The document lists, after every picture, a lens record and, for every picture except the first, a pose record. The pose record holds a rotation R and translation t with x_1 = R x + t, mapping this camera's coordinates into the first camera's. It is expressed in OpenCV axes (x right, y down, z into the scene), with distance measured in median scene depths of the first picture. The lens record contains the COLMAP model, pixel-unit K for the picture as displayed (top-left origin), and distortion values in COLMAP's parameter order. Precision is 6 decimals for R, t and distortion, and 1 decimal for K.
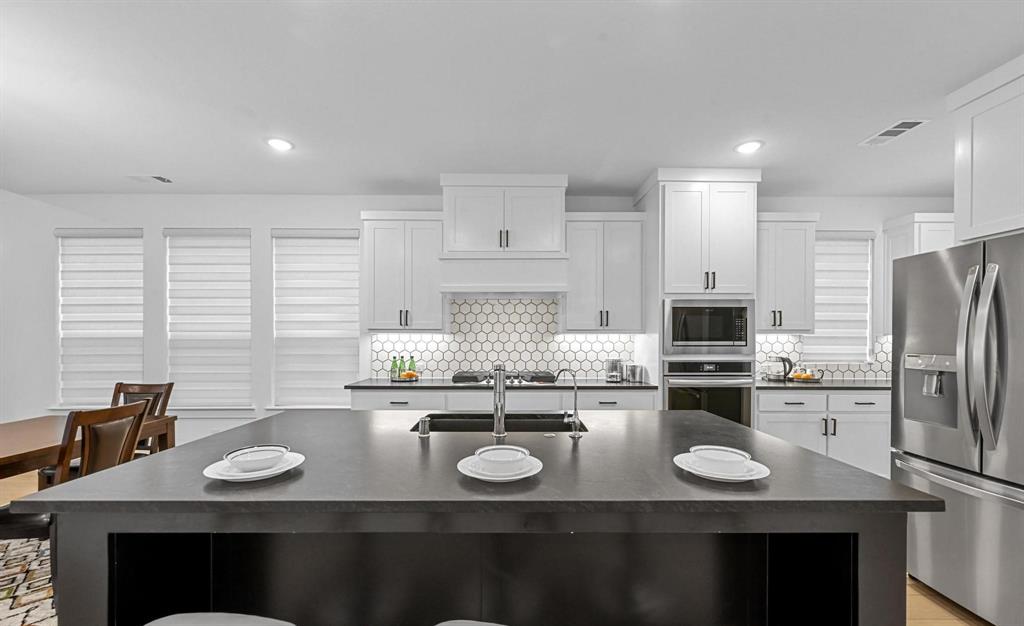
lens RADIAL K [[396.0, 0, 515.6], [0, 396.0, 347.8], [0, 0, 1]] dist [0.003523, 0.000104]
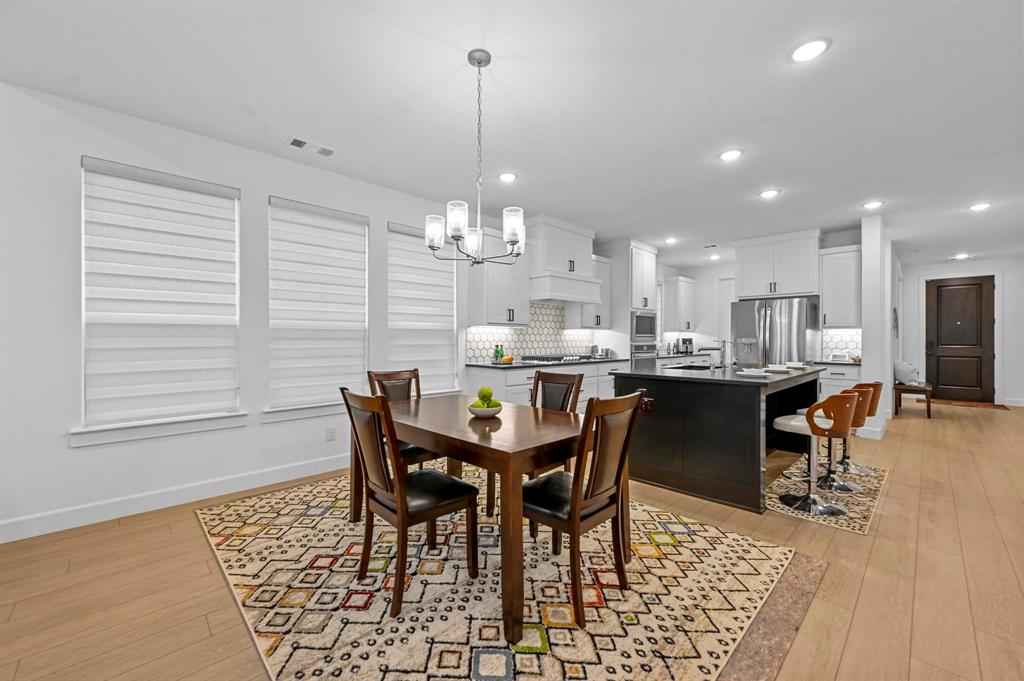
lens RADIAL K [[404.5, 0, 515.1], [0, 404.5, 338.3], [0, 0, 1]] dist [0.000312, 0.000814]
pose [[0.716605, -0.001801, 0.697477, -1.105025], [-0.000108, 0.999996, 0.002694, -0.002769], [-0.697479, -0.002006, 0.716602, 0.031877]]
